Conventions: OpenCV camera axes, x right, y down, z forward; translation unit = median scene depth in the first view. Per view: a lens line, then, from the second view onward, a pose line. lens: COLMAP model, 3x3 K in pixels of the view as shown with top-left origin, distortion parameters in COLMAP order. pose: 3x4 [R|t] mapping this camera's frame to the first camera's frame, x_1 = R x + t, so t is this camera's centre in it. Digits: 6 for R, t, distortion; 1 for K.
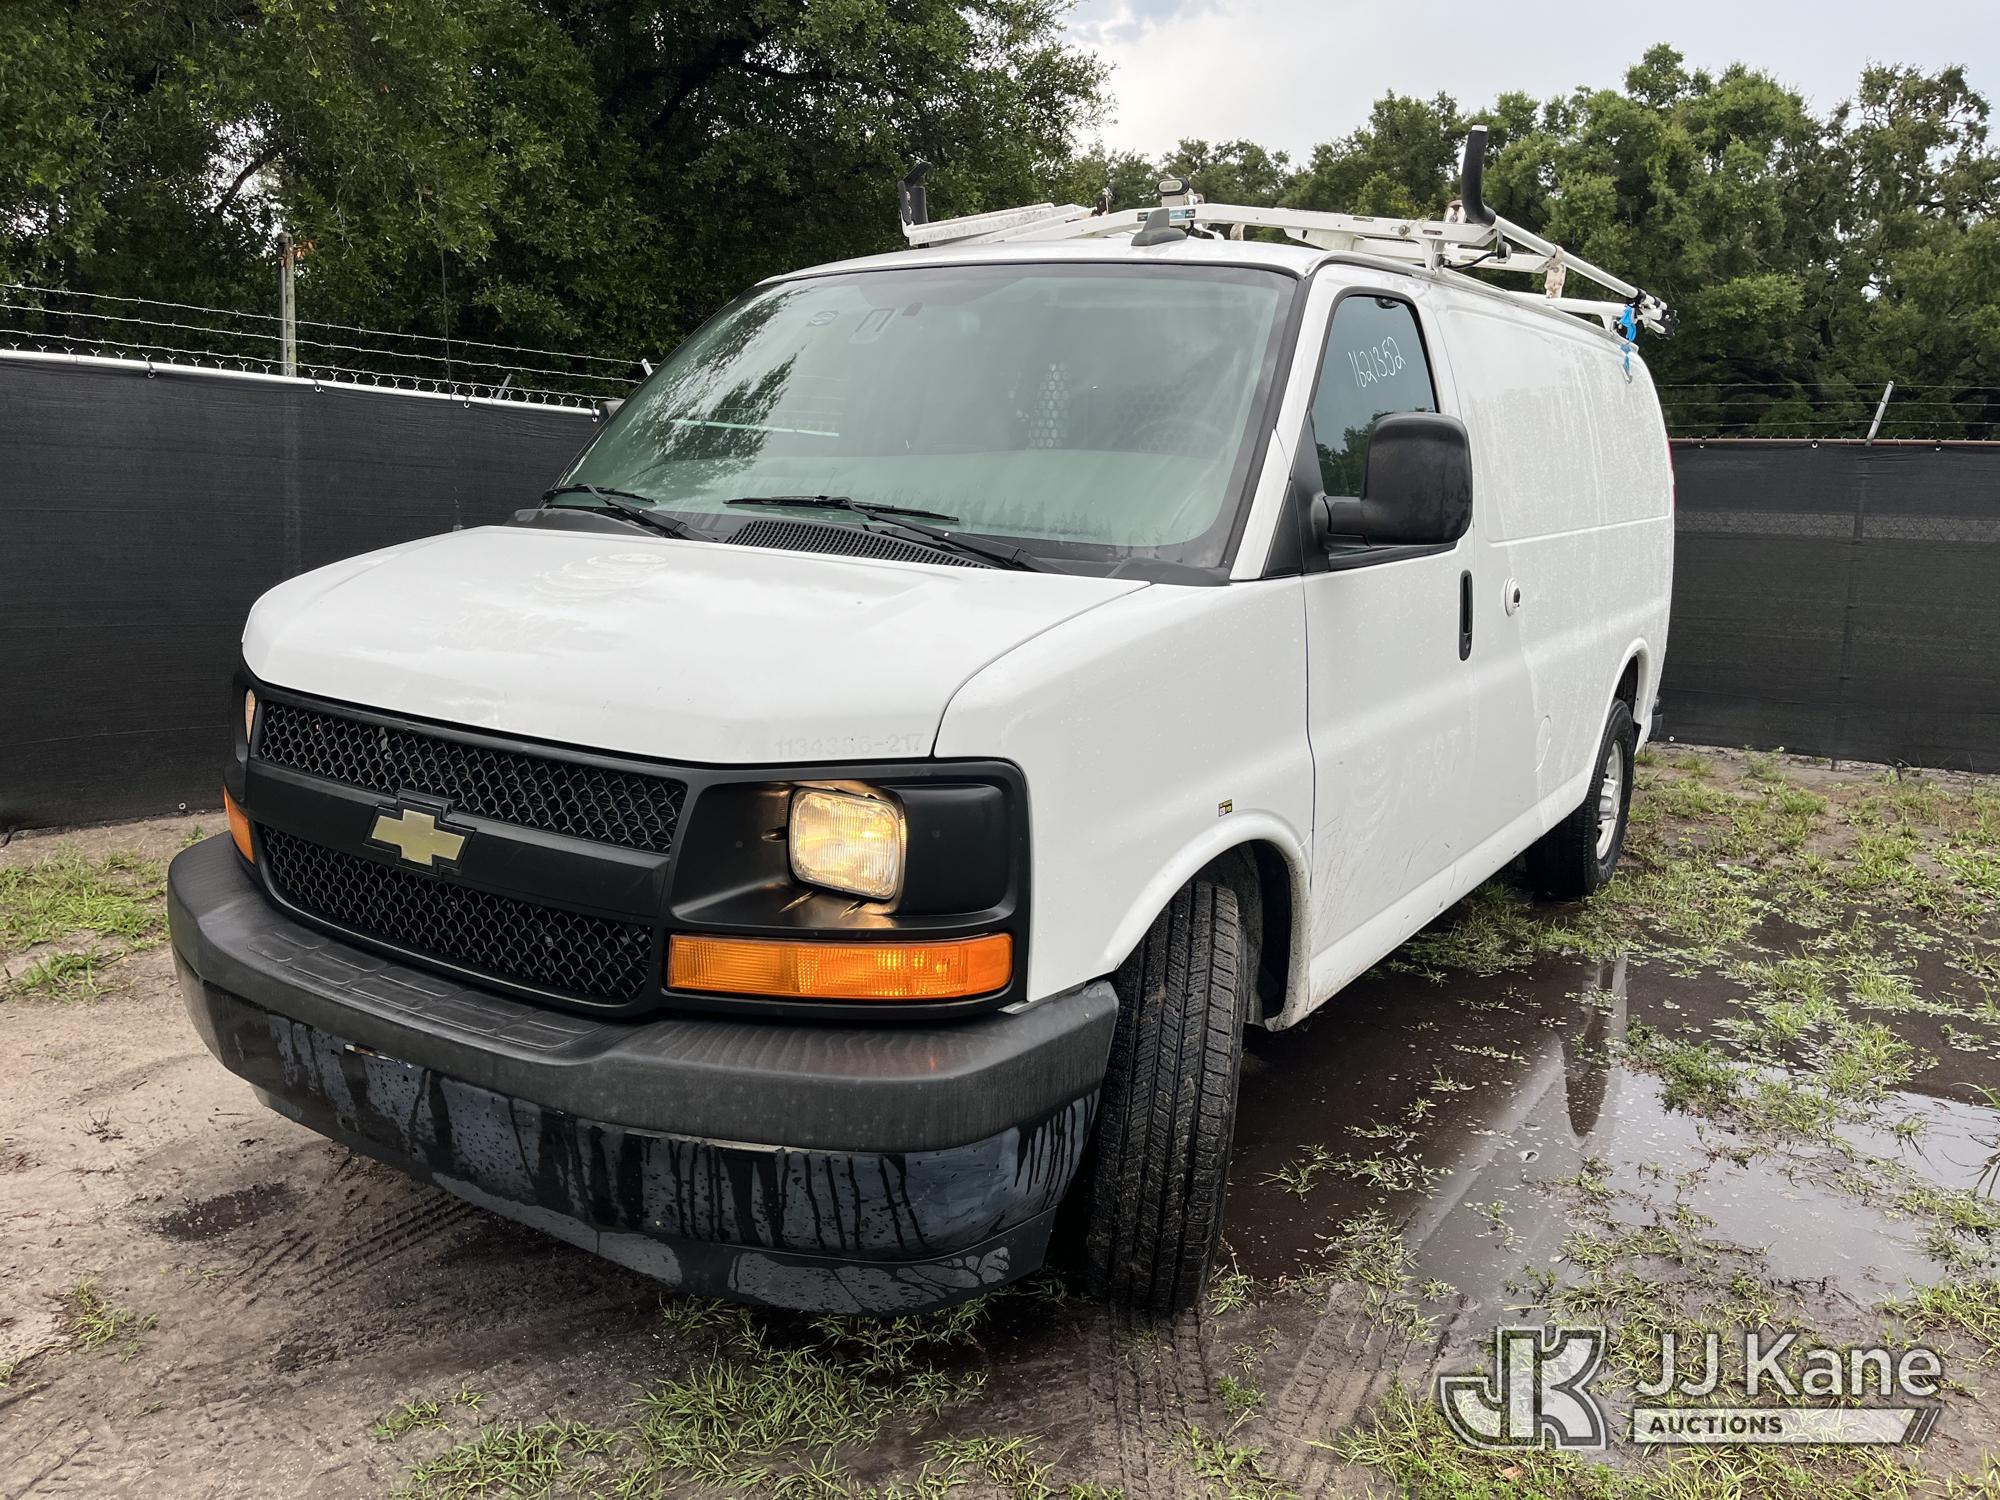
lens RADIAL K [[1515.0, 0, 981.9], [0, 1515.0, 739.2], [0, 0, 1]] dist [0.040473, 0.003751]
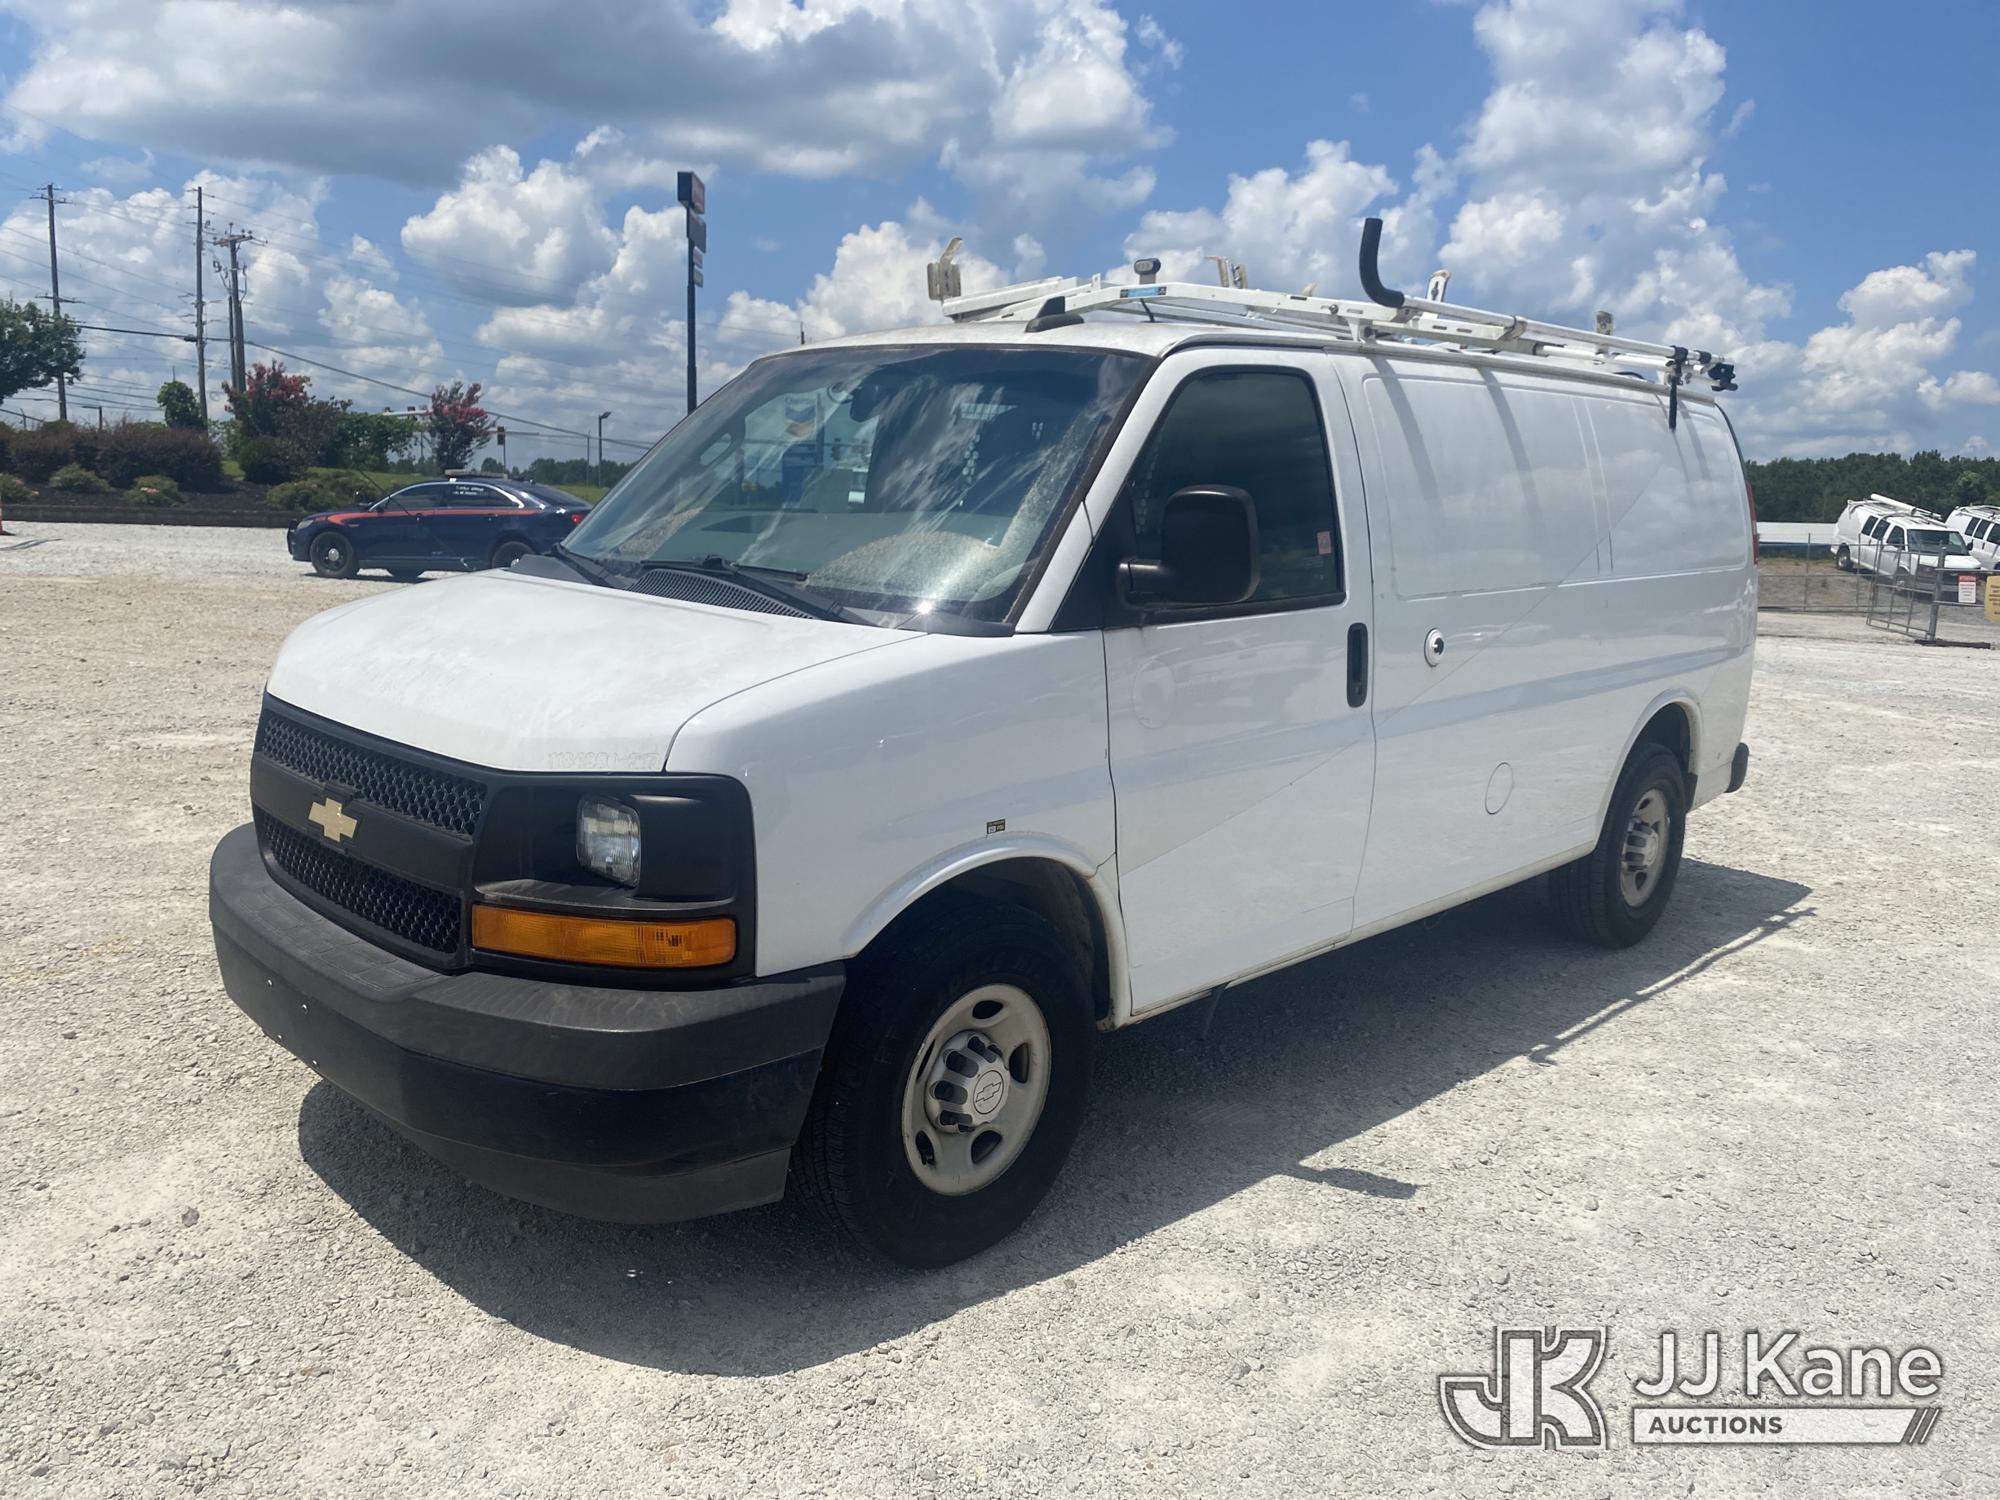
lens RADIAL K [[1515.0, 0, 998.8], [0, 1515.0, 738.1], [0, 0, 1]] dist [0.040473, 0.003751]
pose [[0.982811, 0.034701, -0.181322, 0.366730], [-0.038093, 0.999158, -0.015259, -0.005032], [0.180640, 0.021904, 0.983305, -0.135637]]
